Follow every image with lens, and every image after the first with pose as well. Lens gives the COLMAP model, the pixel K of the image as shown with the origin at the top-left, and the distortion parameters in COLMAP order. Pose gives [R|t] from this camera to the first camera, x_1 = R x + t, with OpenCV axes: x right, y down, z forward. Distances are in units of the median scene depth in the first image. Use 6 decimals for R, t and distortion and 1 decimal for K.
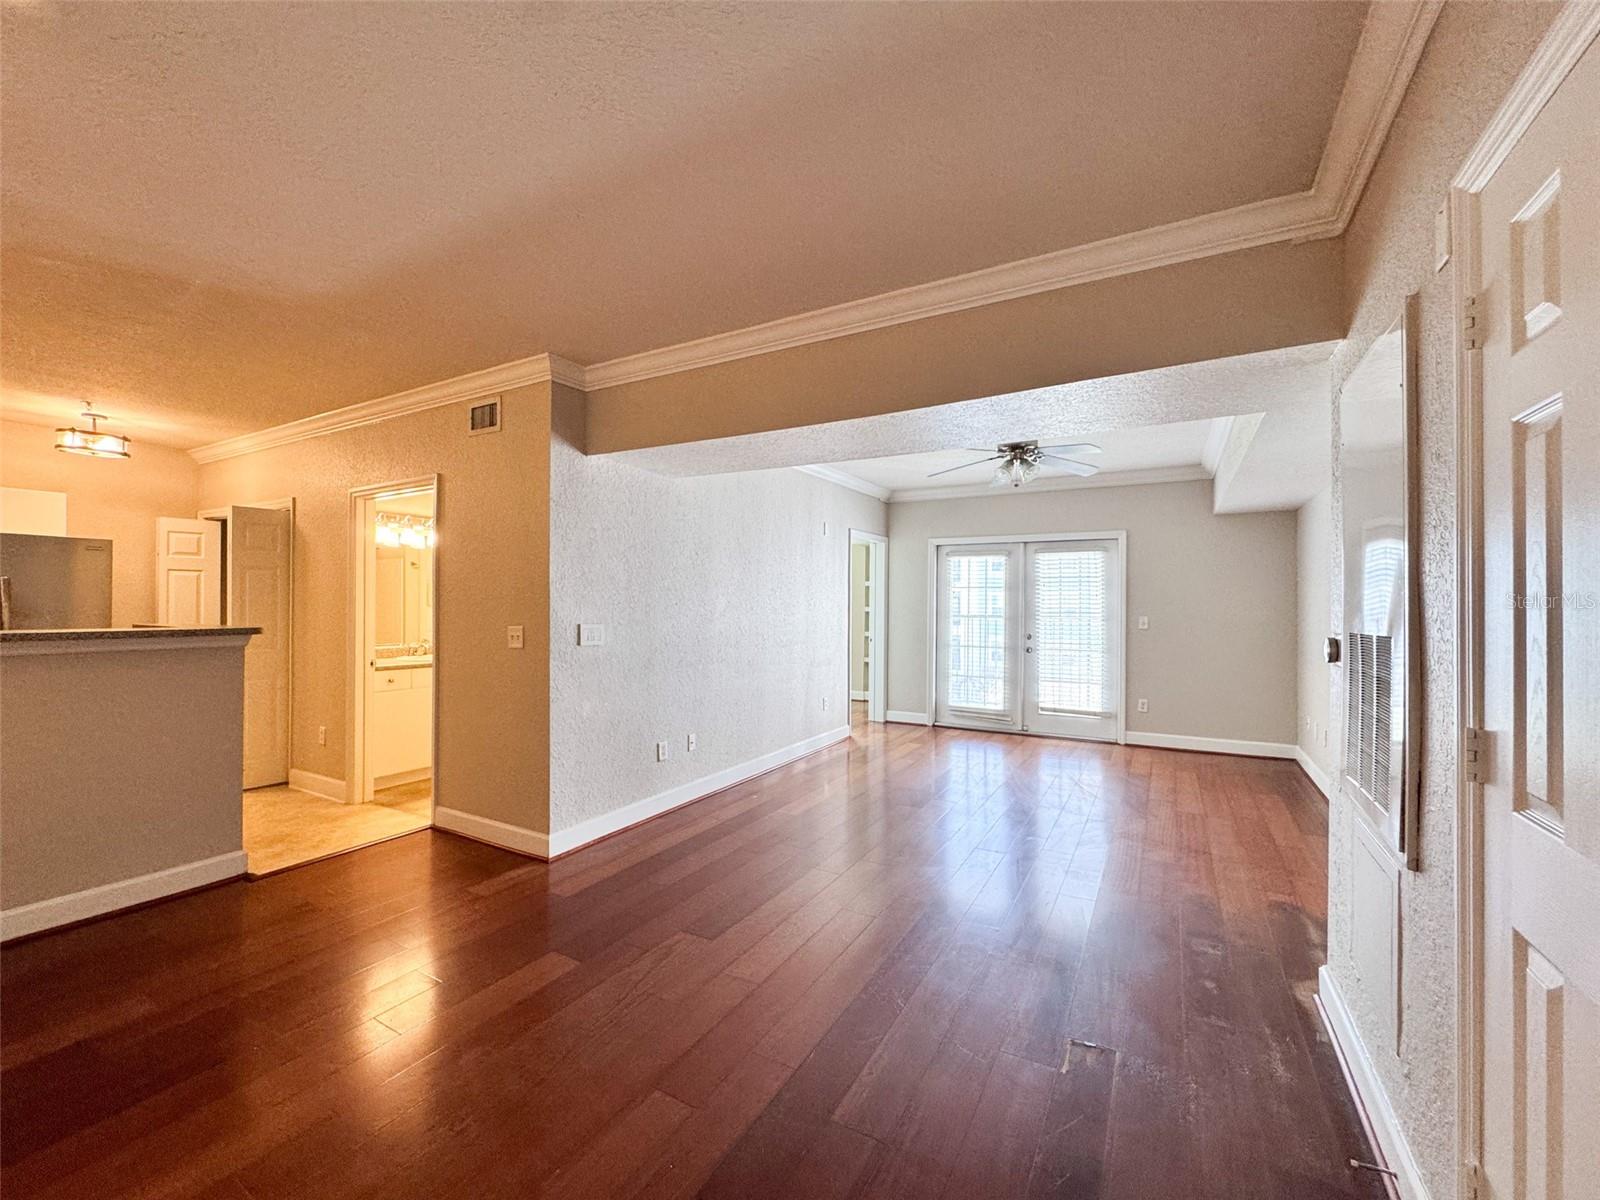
lens RADIAL K [[631.1, 0, 800.0], [0, 631.1, 600.0], [0, 0, 1]] dist [0.000407, -0.000120]
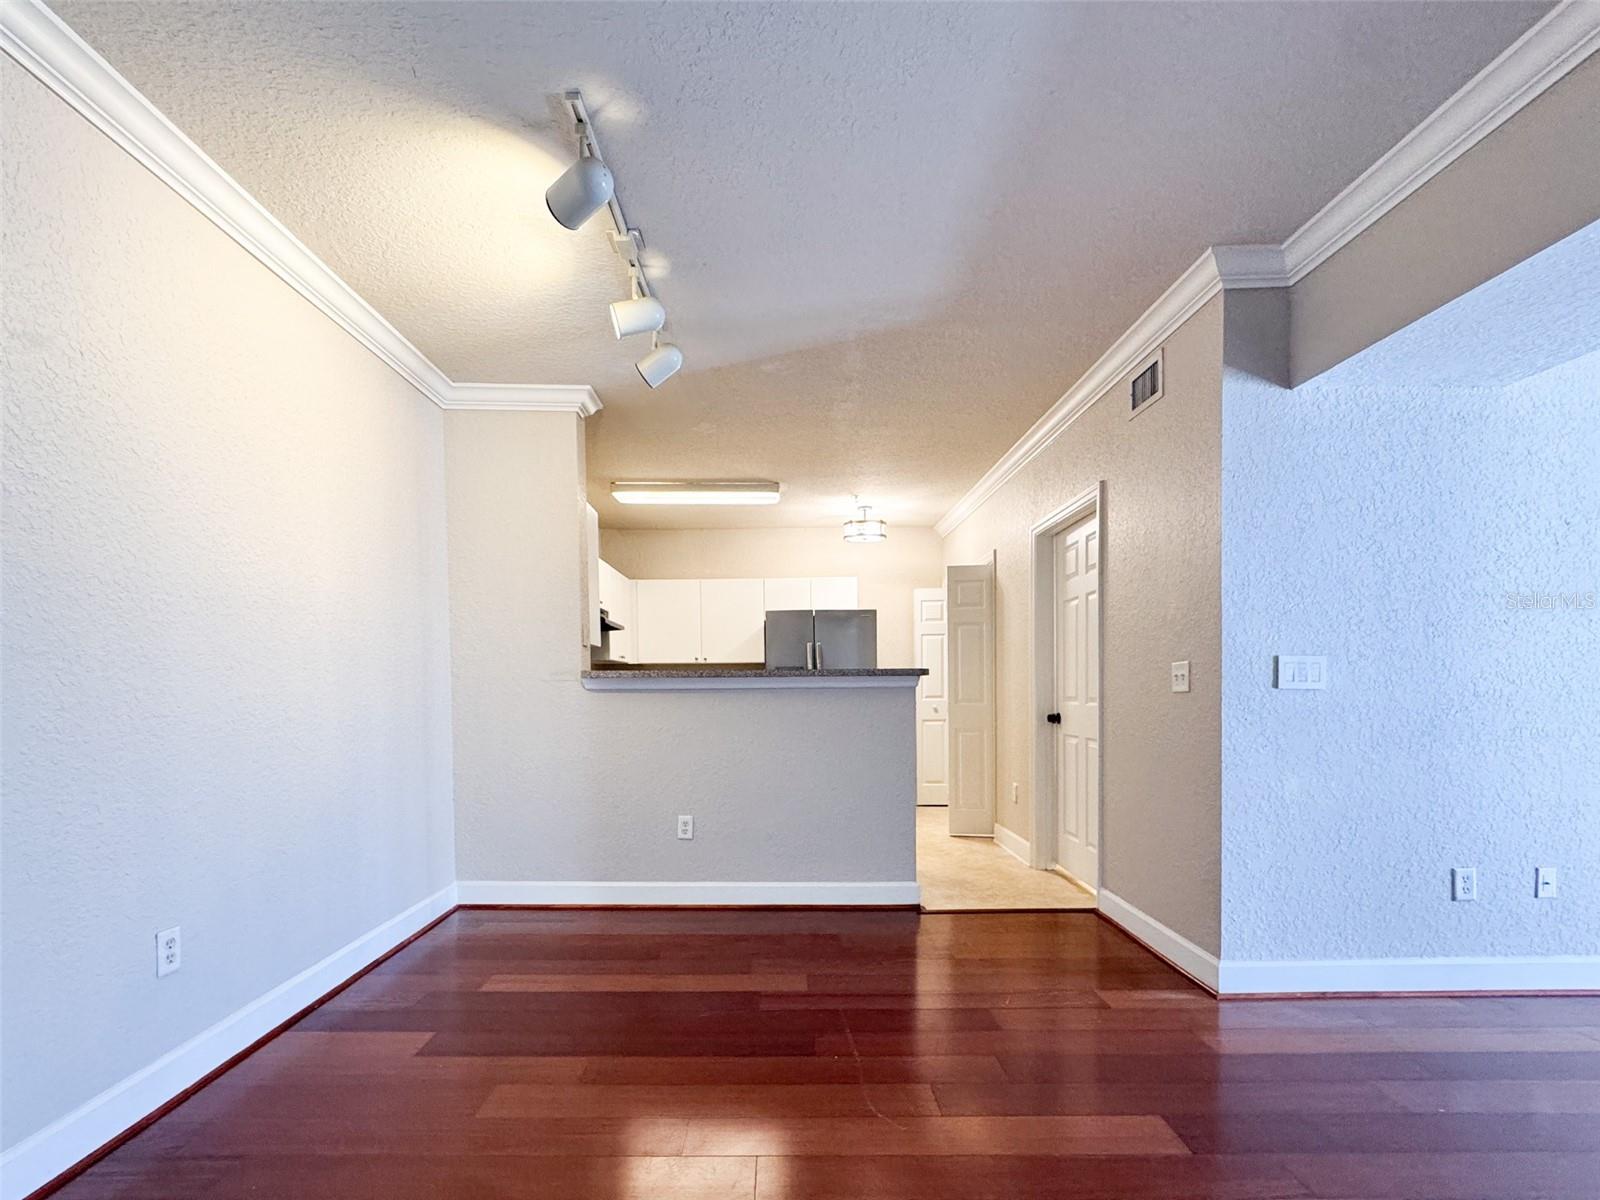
lens RADIAL K [[743.3, 0, 795.1], [0, 743.3, 712.0], [0, 0, 1]] dist [-0.003255, 0.000023]
pose [[0.497416, 0.015296, -0.867377, 0.056321], [0.024092, 0.999215, 0.031437, 0.051586], [0.867178, -0.036535, 0.496657, 0.162468]]
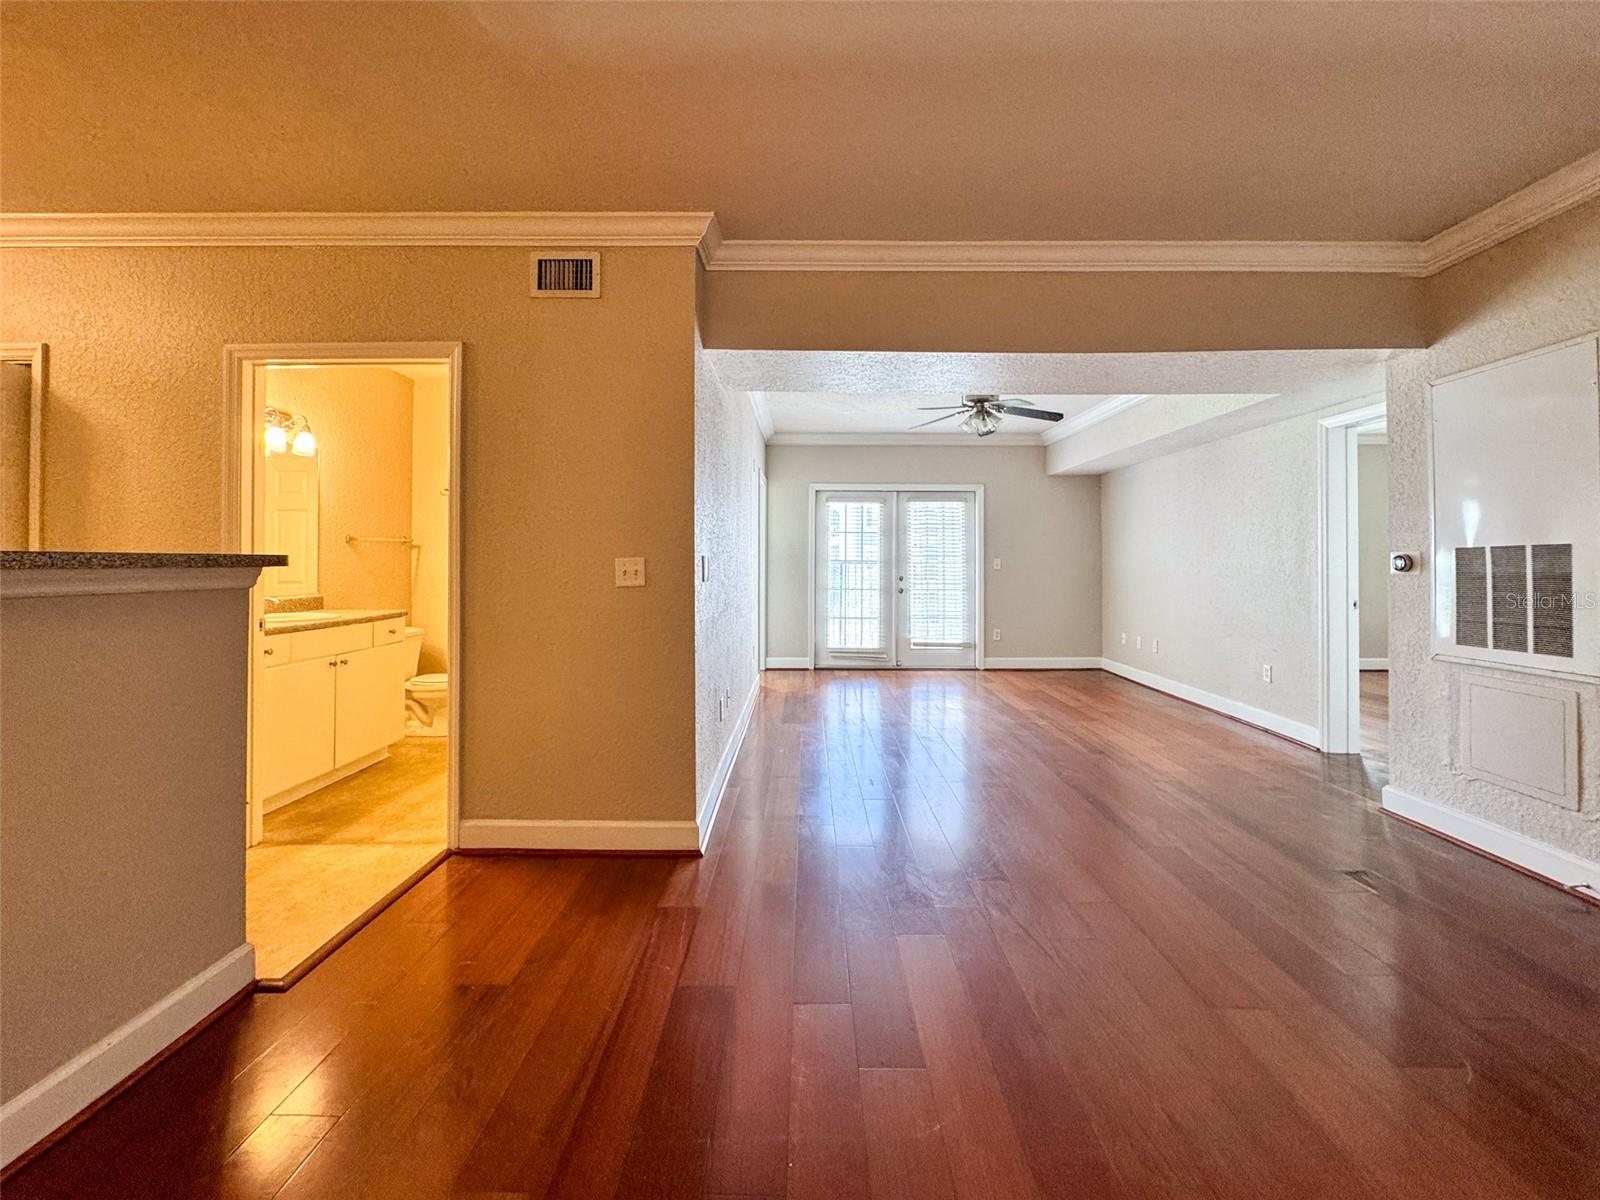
lens RADIAL K [[641.1, 0, 830.4], [0, 641.1, 548.6], [0, 0, 1]] dist [-0.000915, -0.000049]
pose [[0.880875, 0.005702, 0.473315, -0.503242], [-0.002338, 0.999968, -0.007695, 0.029801], [-0.473344, 0.005672, 0.880860, 0.169962]]
